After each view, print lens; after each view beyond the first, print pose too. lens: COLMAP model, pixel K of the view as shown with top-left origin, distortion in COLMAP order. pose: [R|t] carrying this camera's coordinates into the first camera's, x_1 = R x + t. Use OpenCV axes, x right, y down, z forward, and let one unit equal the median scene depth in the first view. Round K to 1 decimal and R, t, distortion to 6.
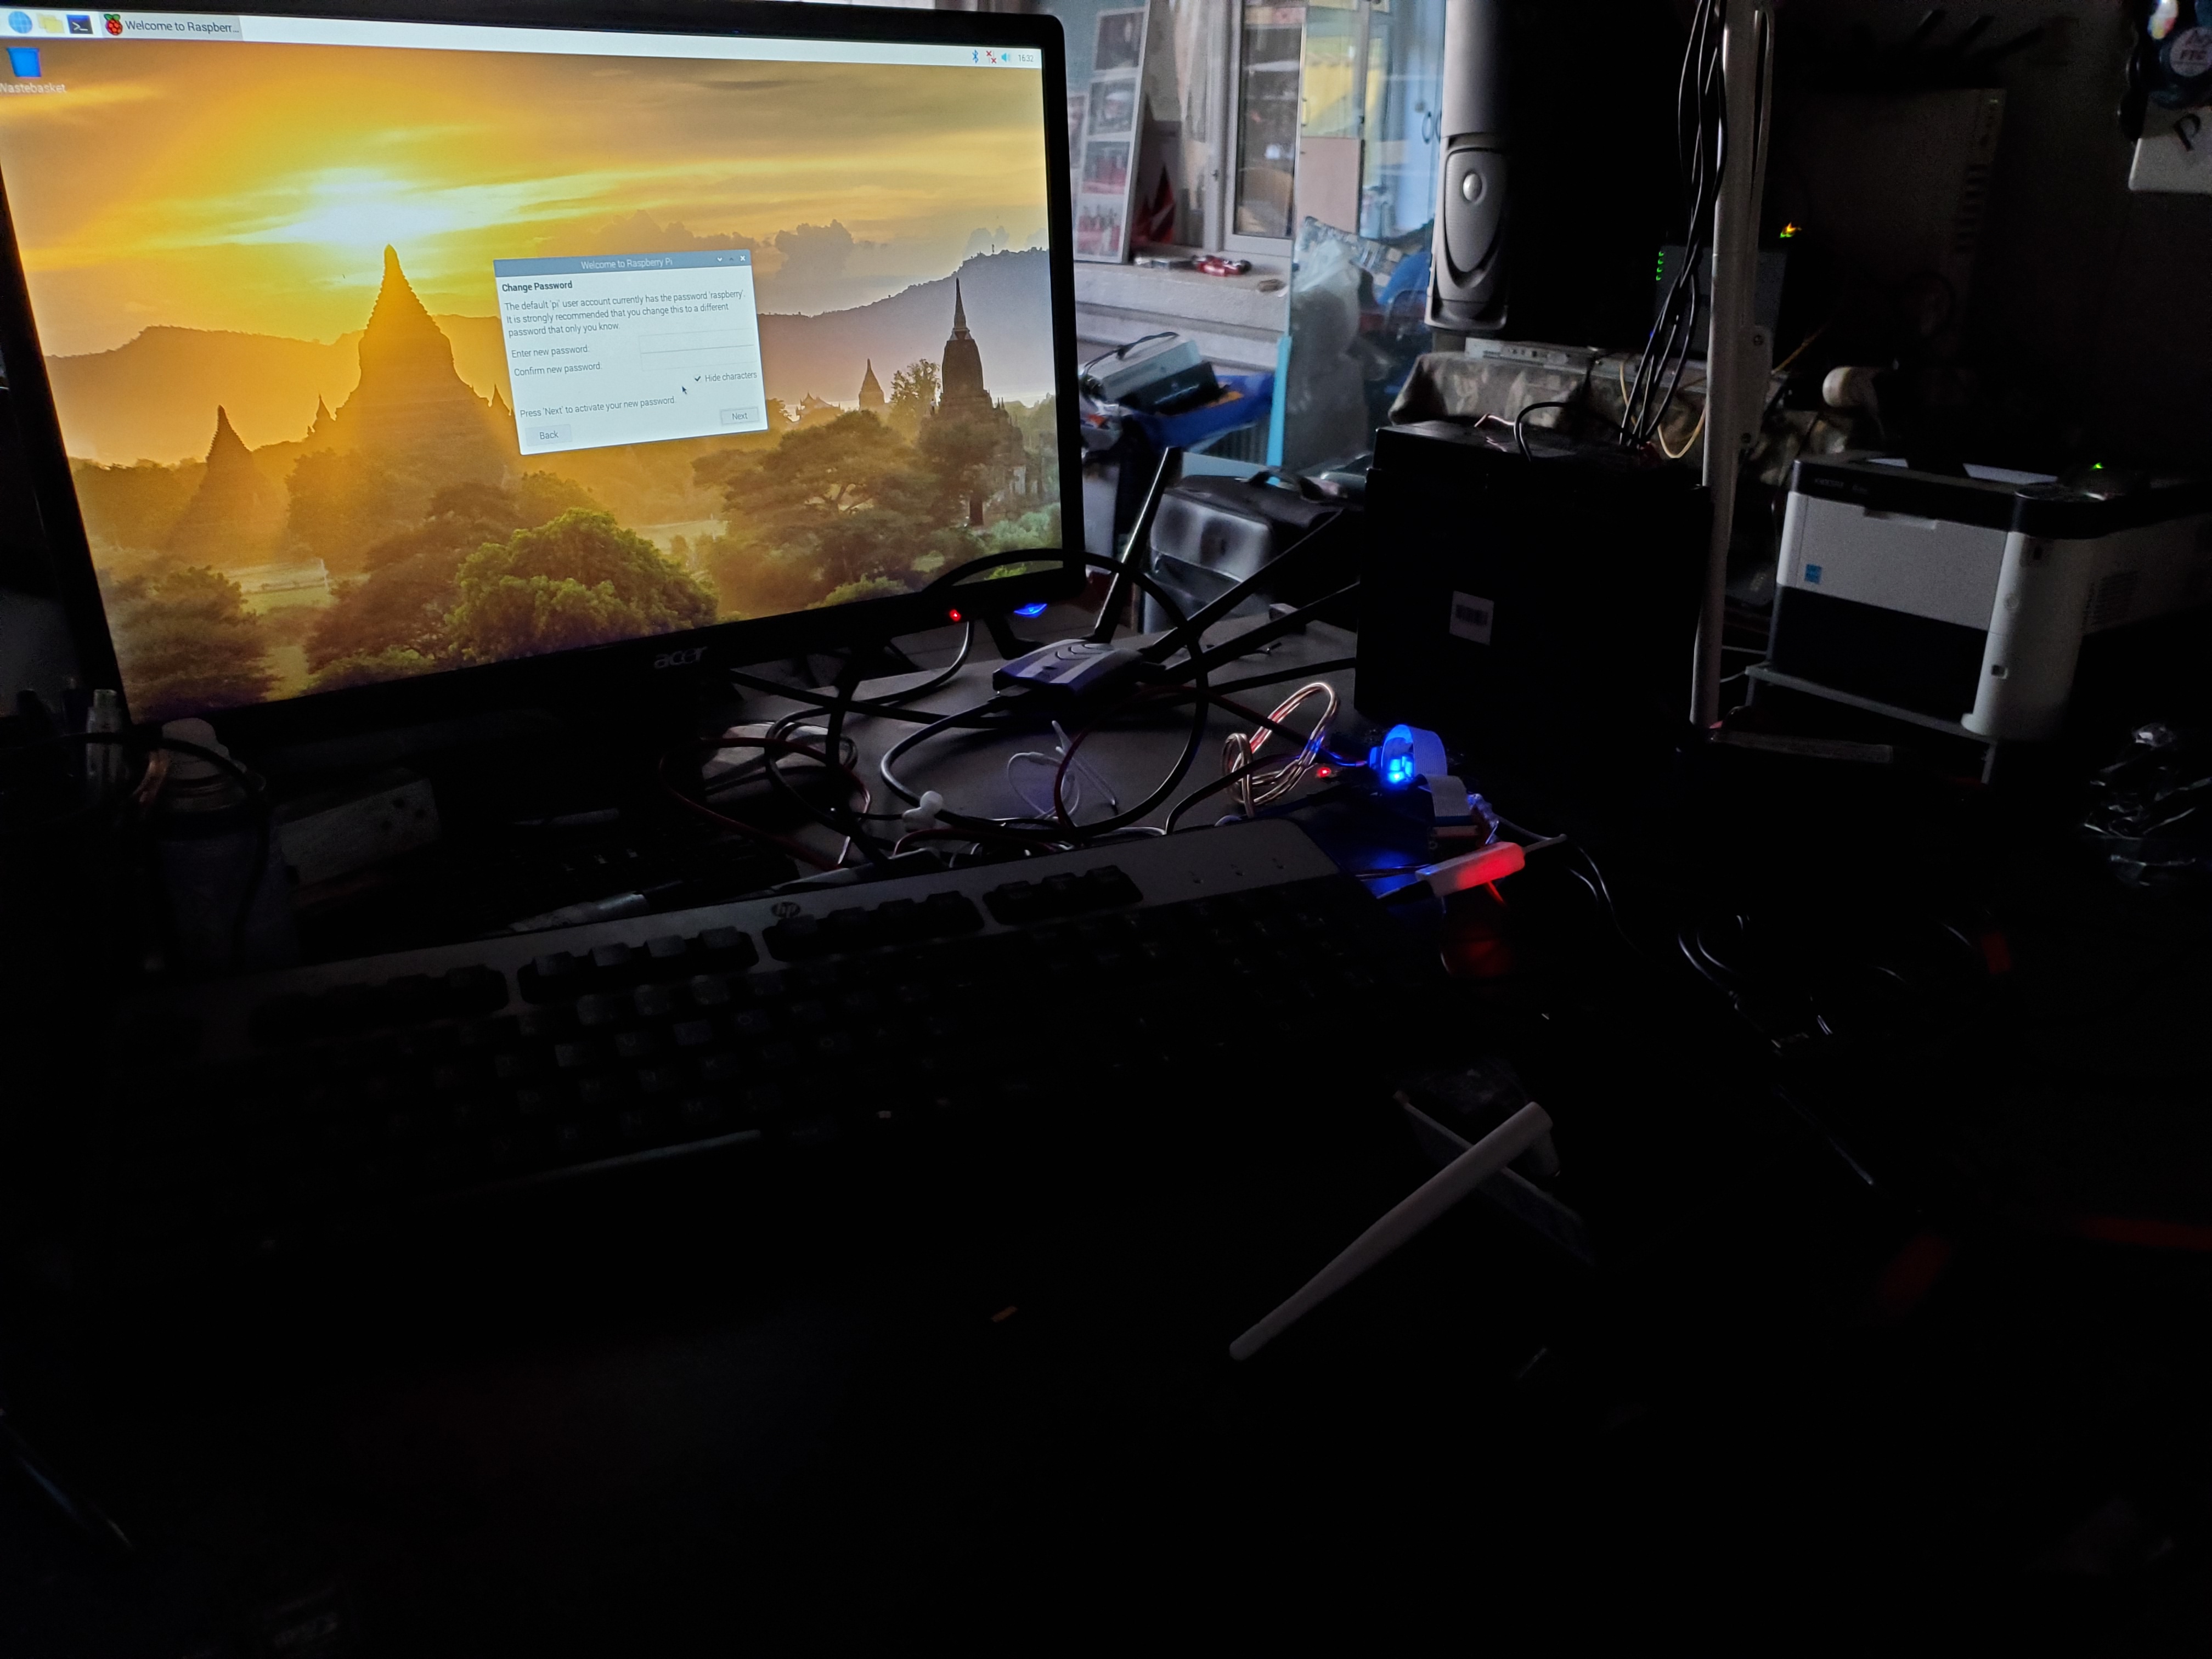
lens RADIAL K [[1702.7, 0, 1090.8], [0, 1702.7, 786.0], [0, 0, 1]] dist [0.010753, -0.043791]
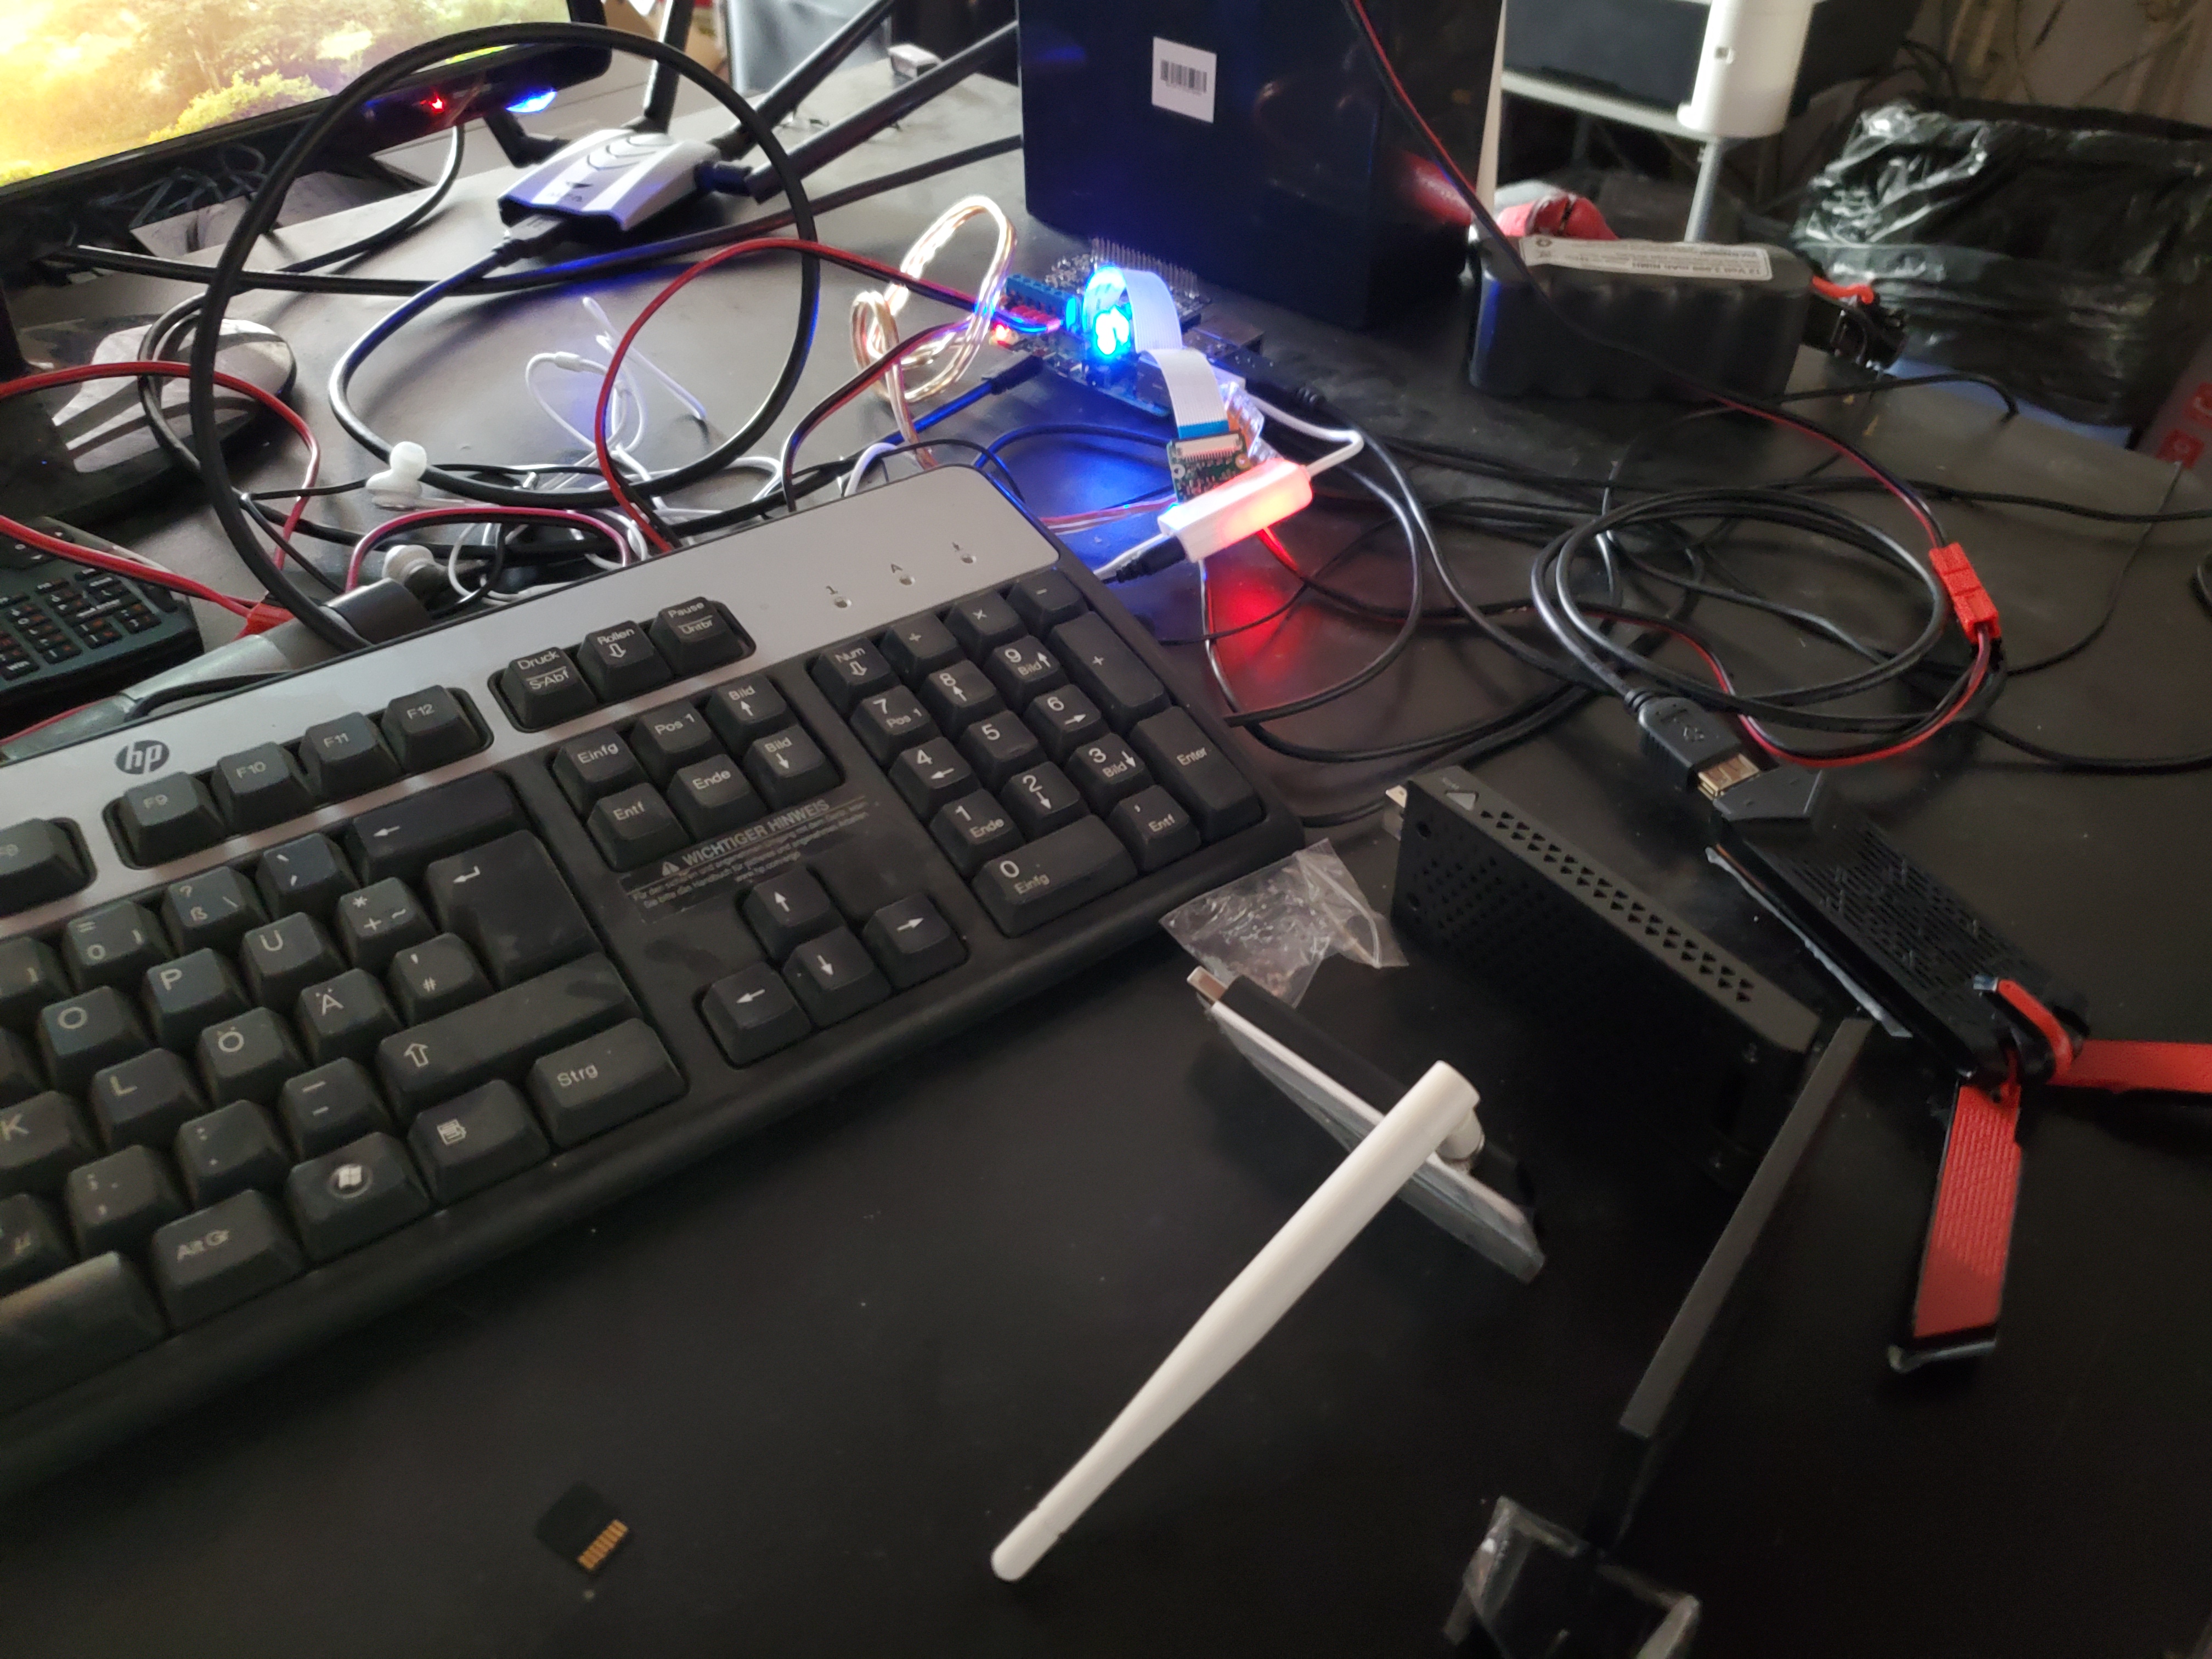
lens RADIAL K [[1702.7, 0, 1090.8], [0, 1702.7, 786.0], [0, 0, 1]] dist [0.010753, -0.043791]
pose [[0.975122, -0.138263, 0.173261, 0.027662], [0.072878, 0.938146, 0.338483, -0.070340], [-0.209344, -0.317436, 0.924884, 0.295047]]
